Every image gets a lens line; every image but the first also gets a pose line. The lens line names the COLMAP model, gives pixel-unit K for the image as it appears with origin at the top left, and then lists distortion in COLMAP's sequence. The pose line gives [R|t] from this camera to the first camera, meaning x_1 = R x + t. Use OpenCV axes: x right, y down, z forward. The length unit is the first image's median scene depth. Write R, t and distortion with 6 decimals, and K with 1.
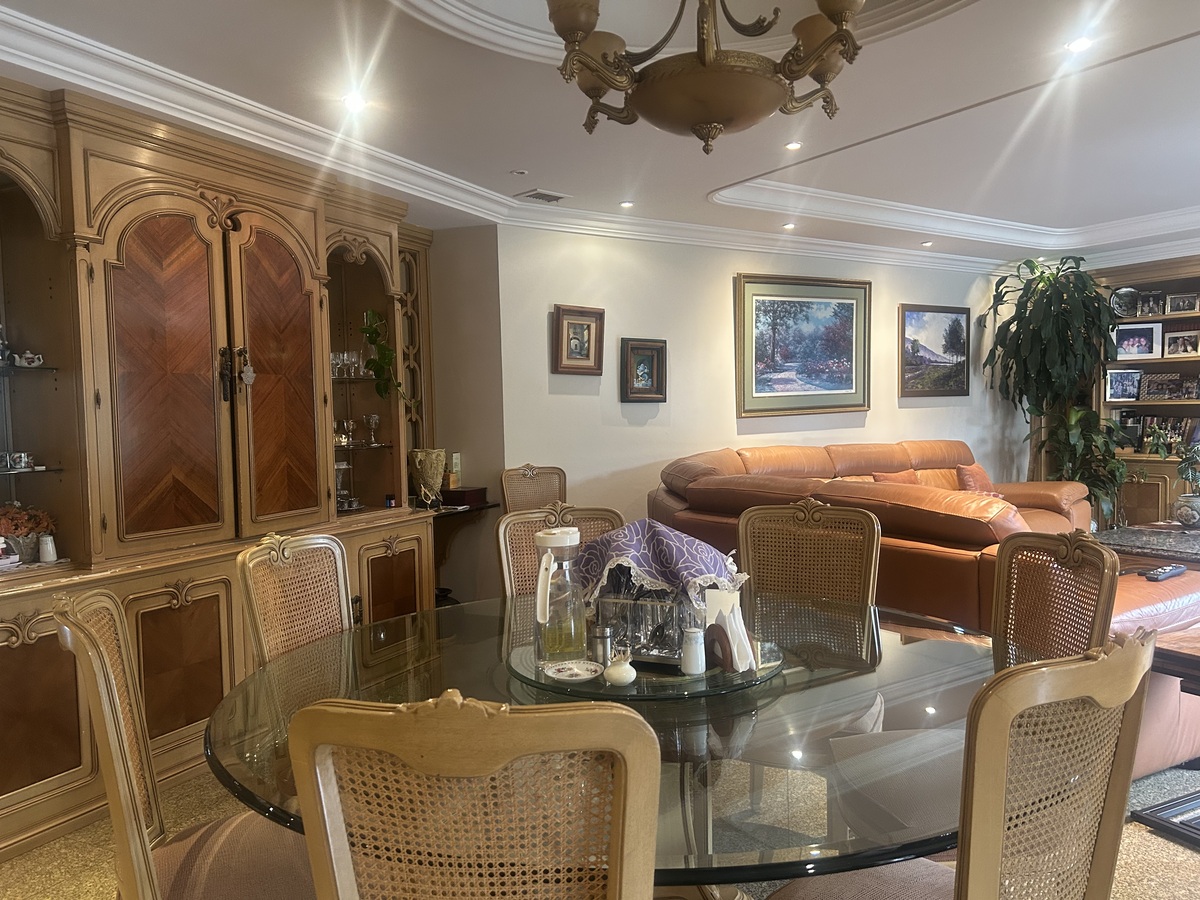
lens RADIAL K [[900.6, 0, 600.0], [0, 900.6, 450.0], [0, 0, 1]] dist [0.081092, -0.098408]
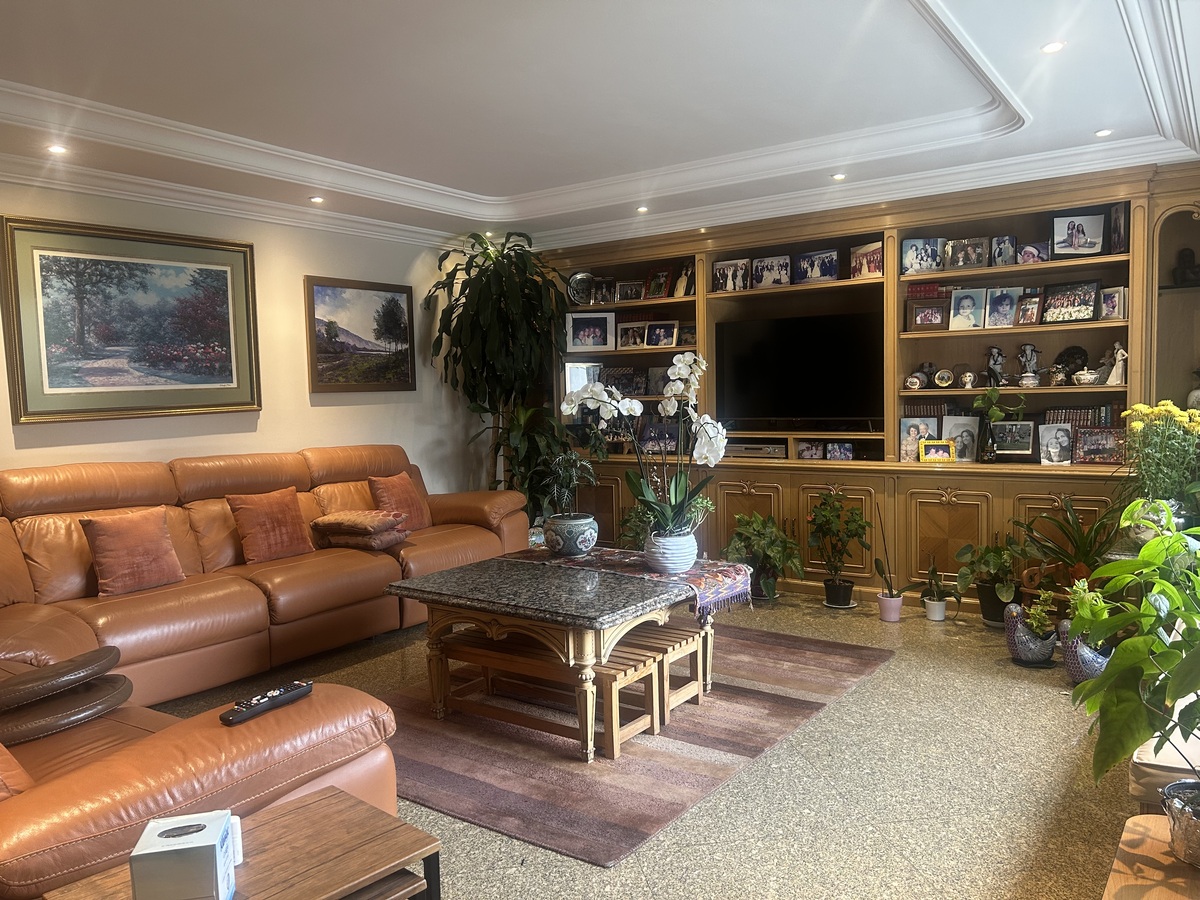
lens RADIAL K [[900.6, 0, 600.0], [0, 900.6, 450.0], [0, 0, 1]] dist [0.081092, -0.098408]
pose [[0.935354, -0.023124, 0.352957, 0.284628], [0.016694, 0.999635, 0.021252, -0.020252], [-0.353320, -0.013986, 0.935398, 0.158151]]
